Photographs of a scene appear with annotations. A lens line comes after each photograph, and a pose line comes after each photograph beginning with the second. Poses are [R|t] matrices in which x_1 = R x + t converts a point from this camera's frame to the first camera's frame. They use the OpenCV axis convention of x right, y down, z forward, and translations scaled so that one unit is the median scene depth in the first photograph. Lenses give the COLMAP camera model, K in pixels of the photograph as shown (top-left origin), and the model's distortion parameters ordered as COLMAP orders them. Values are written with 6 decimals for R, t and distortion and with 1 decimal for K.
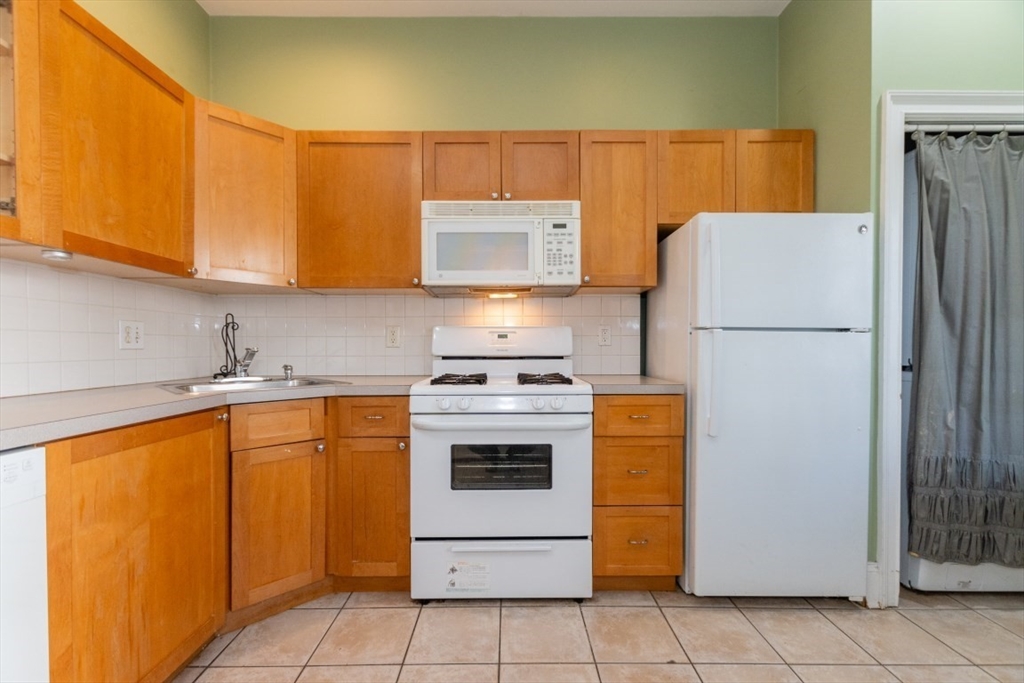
lens RADIAL K [[441.2, 0, 513.5], [0, 441.2, 351.9], [0, 0, 1]] dist [0.008844, -0.004251]
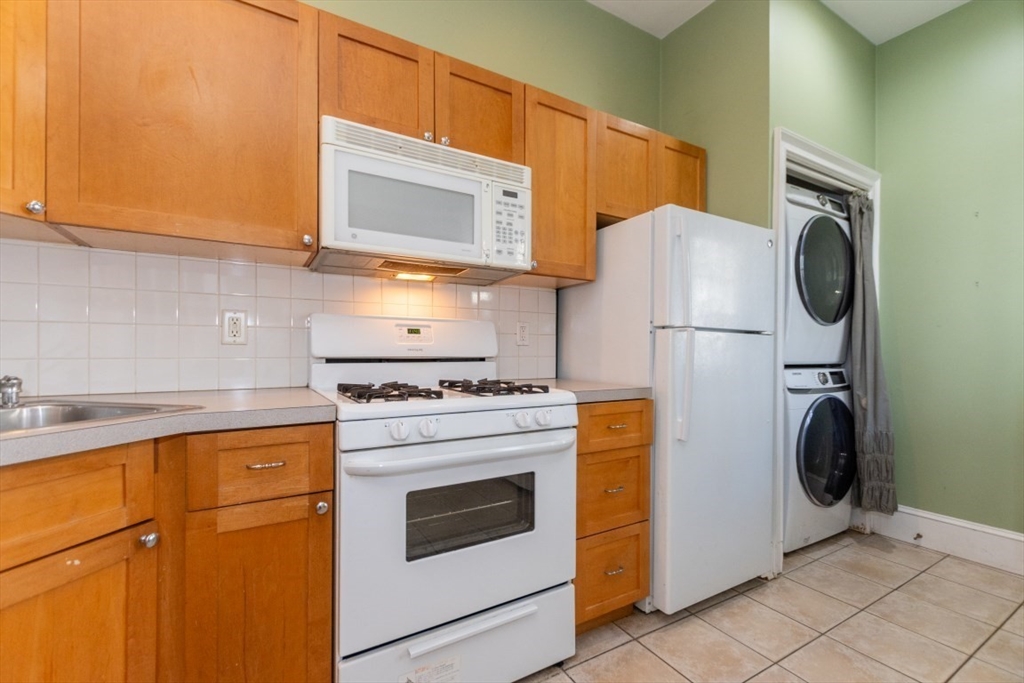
lens RADIAL K [[441.2, 0, 513.5], [0, 441.2, 351.9], [0, 0, 1]] dist [0.008844, -0.004251]
pose [[0.864231, 0.004373, 0.503076, -0.330197], [-0.000709, 0.999972, -0.007474, 0.006749], [-0.503094, 0.006102, 0.864210, 0.351539]]
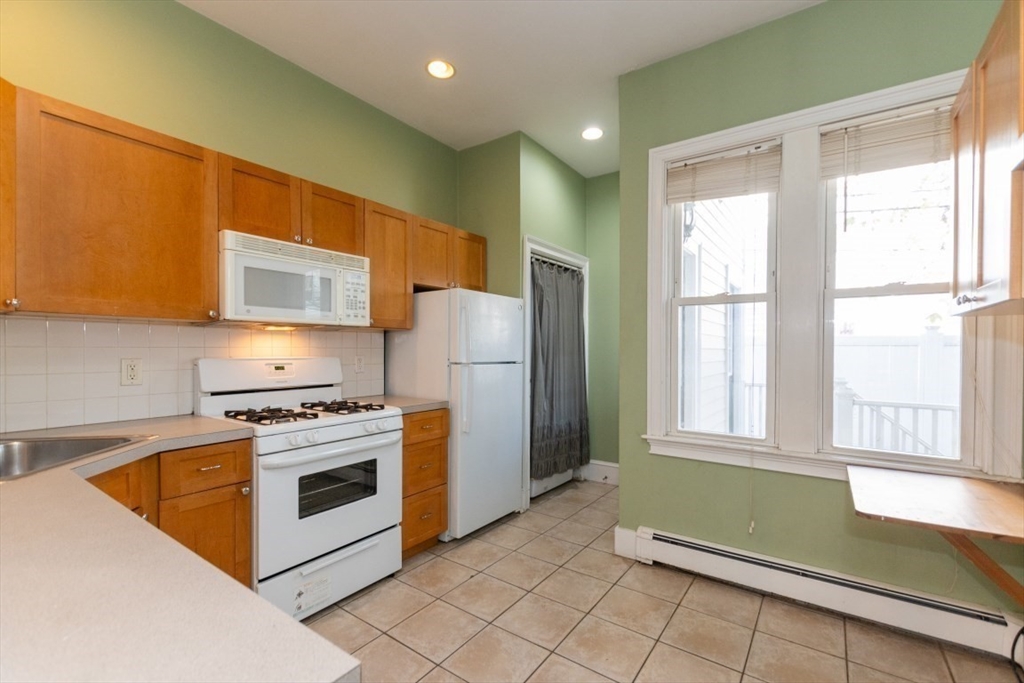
lens RADIAL K [[441.2, 0, 513.5], [0, 441.2, 351.9], [0, 0, 1]] dist [0.008844, -0.004251]
pose [[0.589038, -0.002459, 0.808102, -0.692294], [0.005441, 0.999985, -0.000923, -0.089377], [-0.808087, 0.004940, 0.589042, -0.053365]]
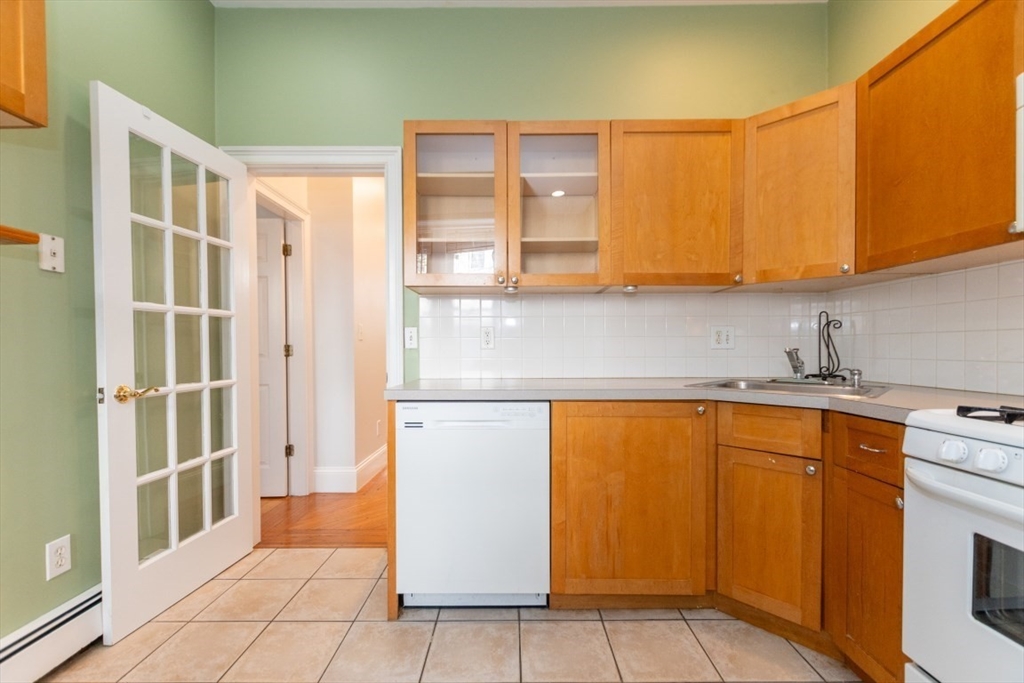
lens RADIAL K [[441.2, 0, 513.5], [0, 441.2, 351.9], [0, 0, 1]] dist [0.008844, -0.004251]
pose [[-0.010233, 0.012360, -0.999871, 0.388819], [-0.007869, 0.999892, 0.012441, -0.008675], [0.999917, 0.007995, -0.010134, 0.445320]]
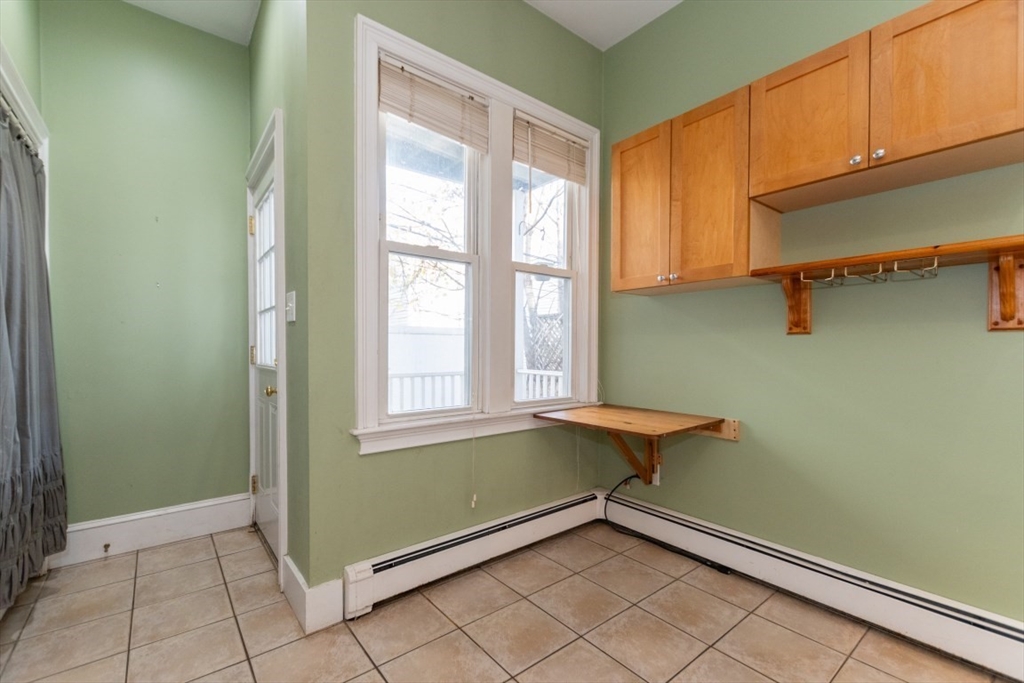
lens RADIAL K [[441.2, 0, 513.5], [0, 441.2, 351.9], [0, 0, 1]] dist [0.008844, -0.004251]
pose [[-0.618563, -0.007854, 0.785696, -0.277815], [0.007079, 0.999854, 0.015568, -0.006429], [-0.785703, 0.015192, -0.618417, 0.760217]]
